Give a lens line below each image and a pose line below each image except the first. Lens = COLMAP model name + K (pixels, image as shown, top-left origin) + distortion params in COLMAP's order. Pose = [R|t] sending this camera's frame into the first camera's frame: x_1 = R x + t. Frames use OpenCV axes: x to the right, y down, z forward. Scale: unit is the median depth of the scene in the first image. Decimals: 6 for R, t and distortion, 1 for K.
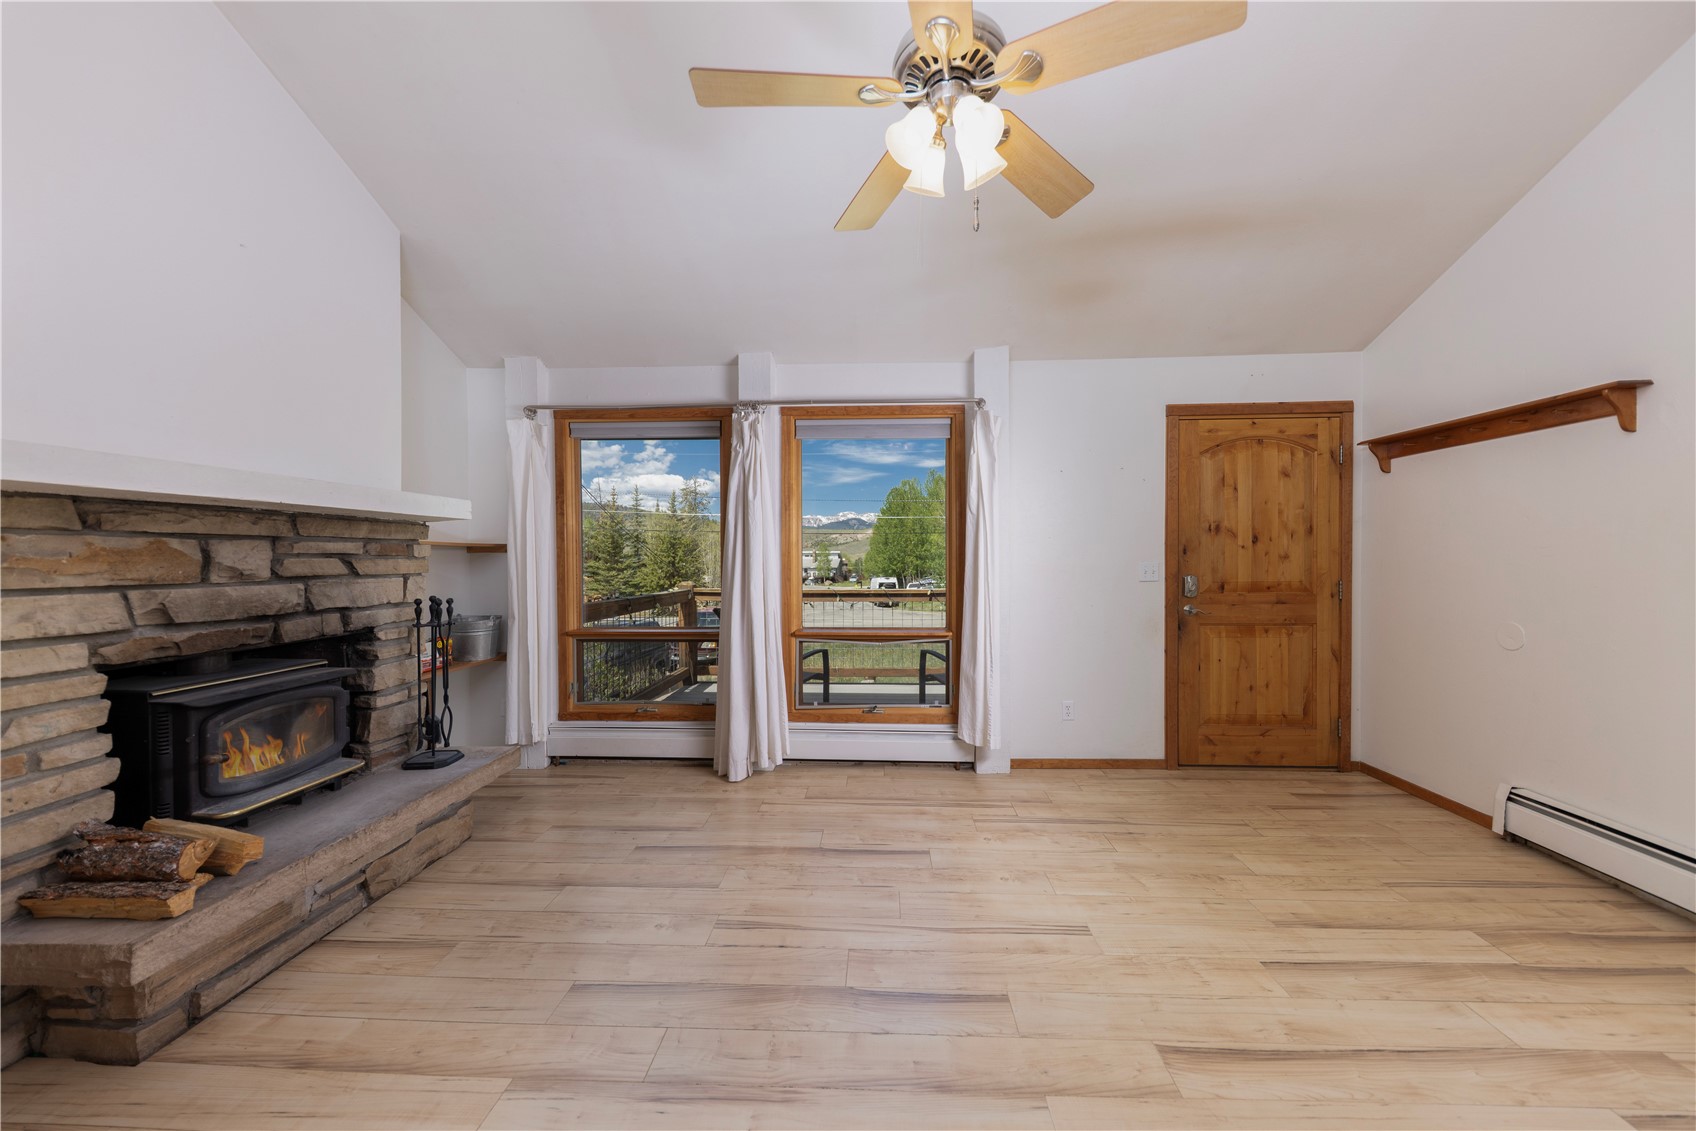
lens RADIAL K [[592.5, 0, 858.6], [0, 592.5, 553.2], [0, 0, 1]] dist [-0.002995, -0.000665]
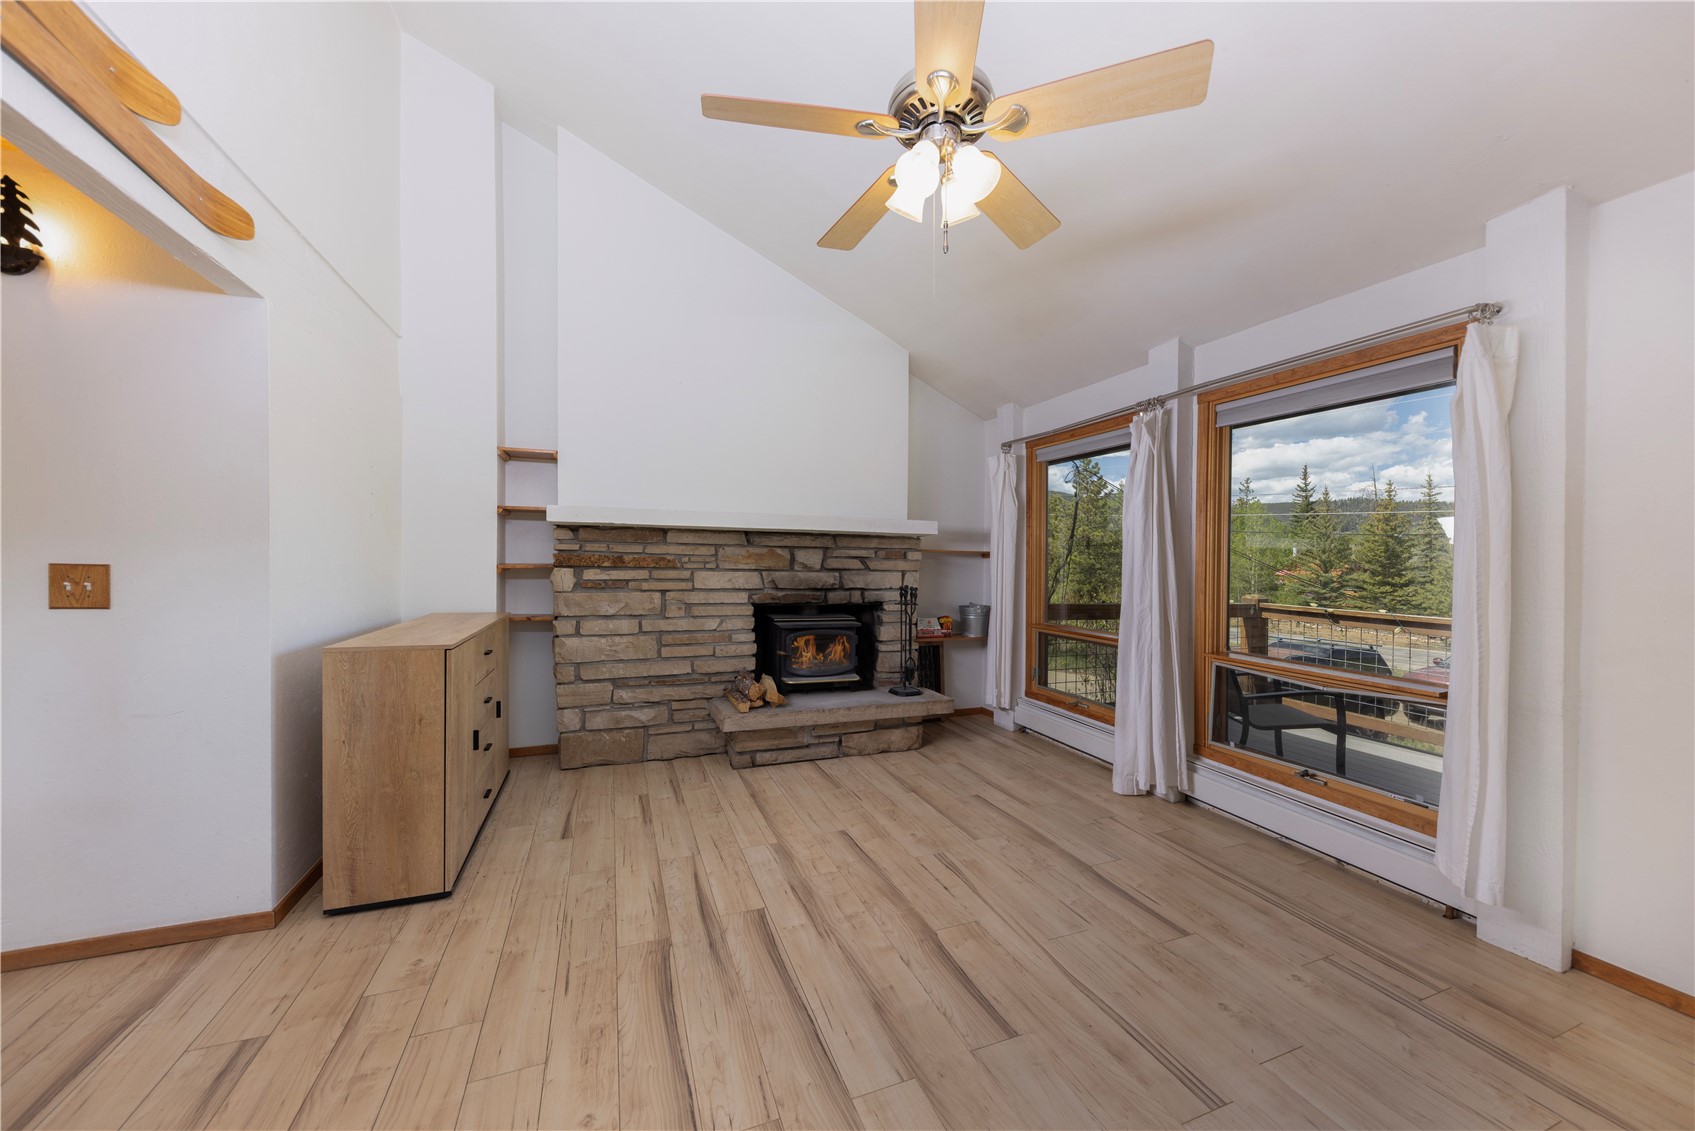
lens RADIAL K [[585.5, 0, 845.5], [0, 585.5, 565.5], [0, 0, 1]] dist [-0.000778, -0.000652]
pose [[0.413412, 0.021622, -0.910287, 0.769455], [-0.015461, 0.999741, 0.016725, -0.001777], [0.910413, 0.007159, 0.413639, 0.293969]]
